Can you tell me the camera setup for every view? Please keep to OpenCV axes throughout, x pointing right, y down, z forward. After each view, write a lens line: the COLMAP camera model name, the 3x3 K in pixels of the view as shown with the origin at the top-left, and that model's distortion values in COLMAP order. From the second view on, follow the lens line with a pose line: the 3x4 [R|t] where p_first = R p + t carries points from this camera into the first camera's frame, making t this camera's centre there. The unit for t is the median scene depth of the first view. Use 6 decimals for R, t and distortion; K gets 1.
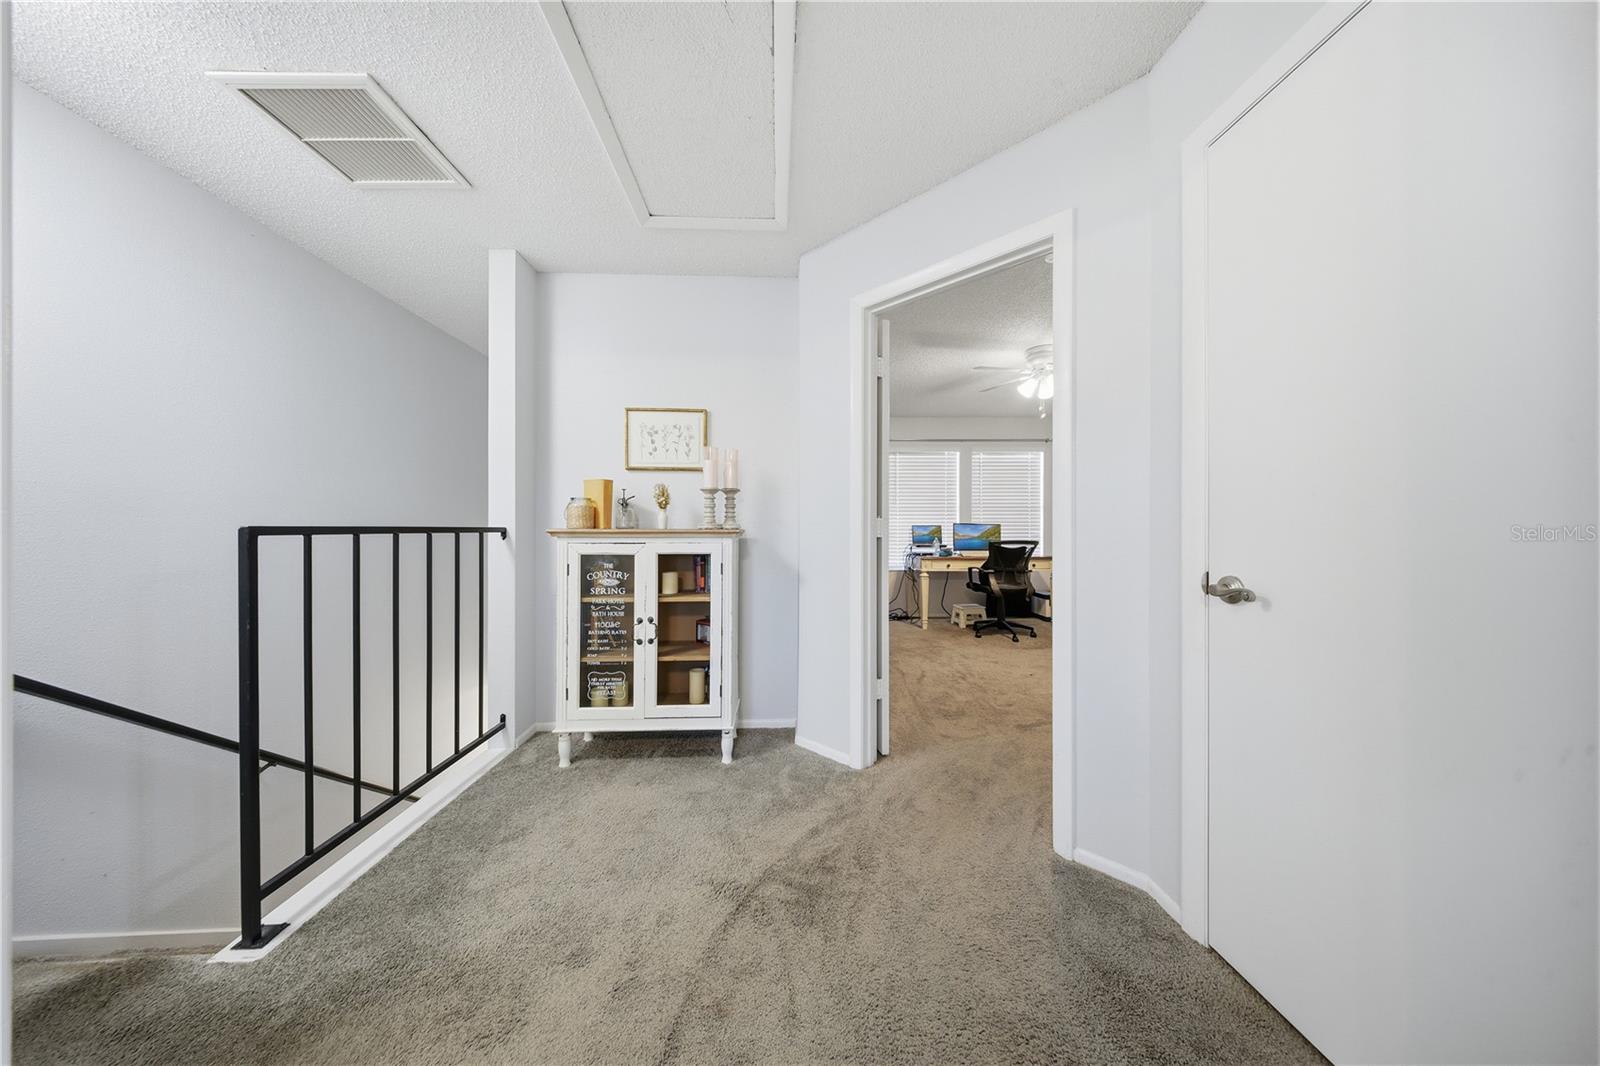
lens RADIAL K [[475.7, 0, 802.1], [0, 475.7, 529.3], [0, 0, 1]] dist [0.006140, -0.003765]
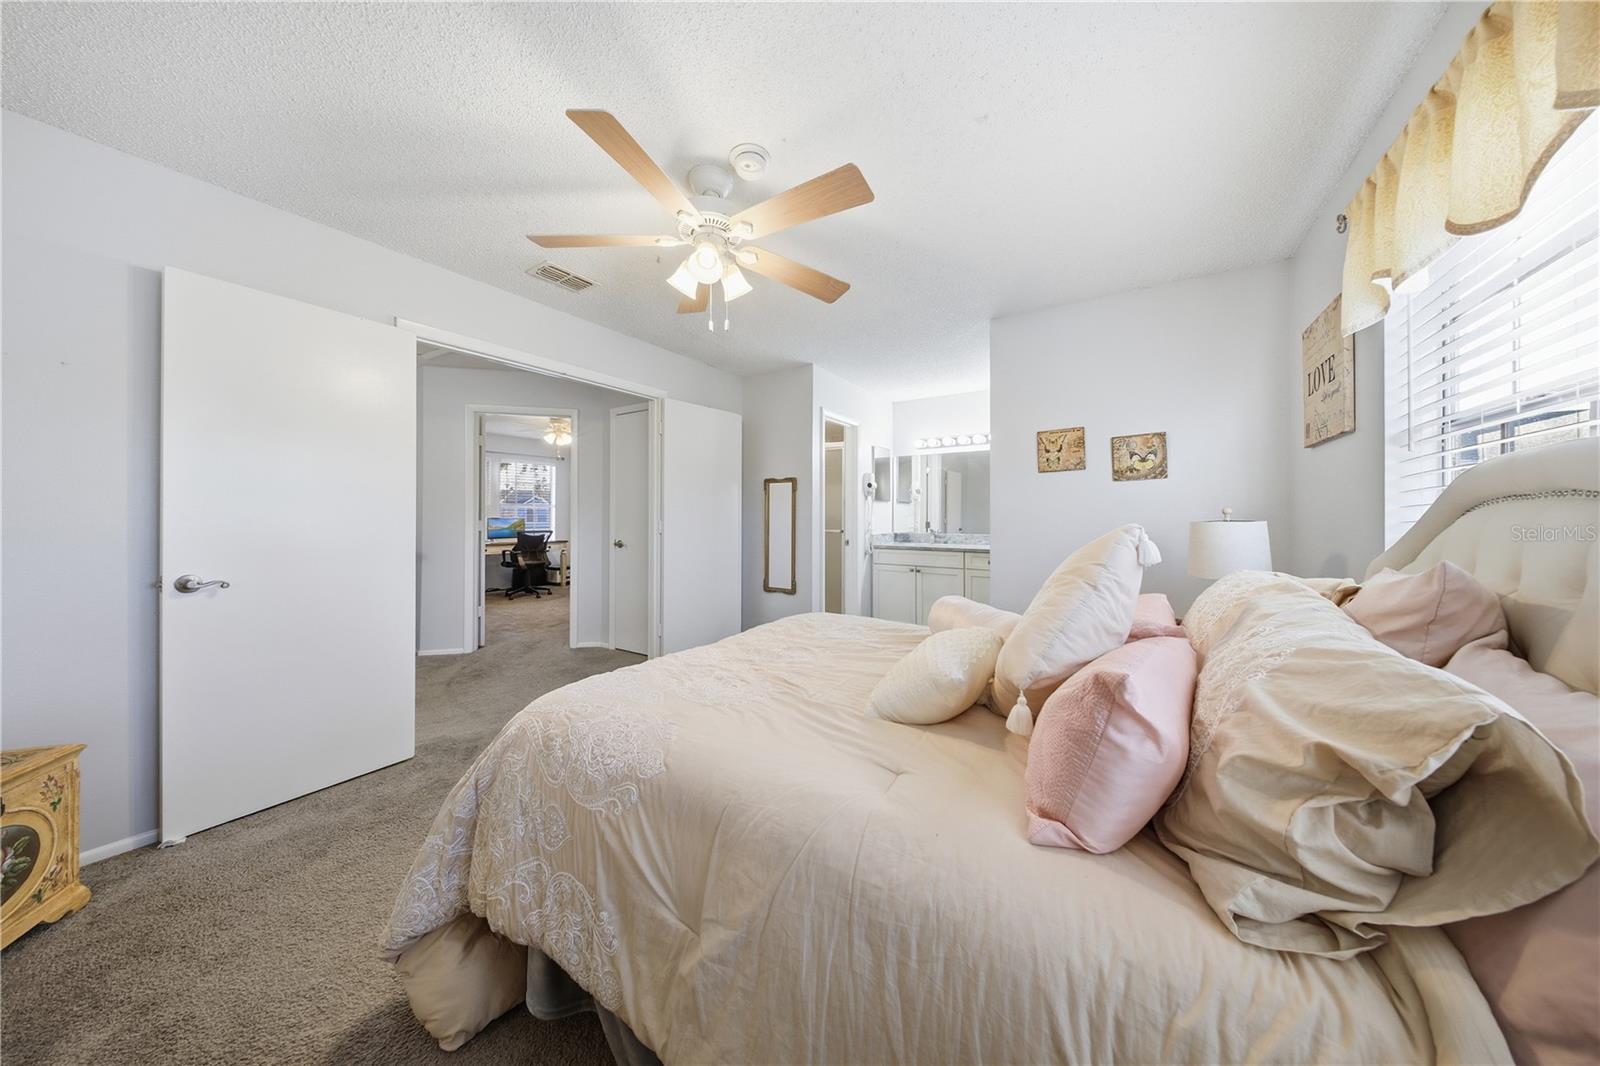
lens RADIAL K [[475.7, 0, 802.1], [0, 475.7, 529.3], [0, 0, 1]] dist [0.006140, -0.003765]
pose [[0.567137, -0.015469, 0.823478, -0.289515], [-0.005712, 0.999726, 0.022714, -0.017115], [-0.823603, -0.017585, 0.566893, -0.487144]]
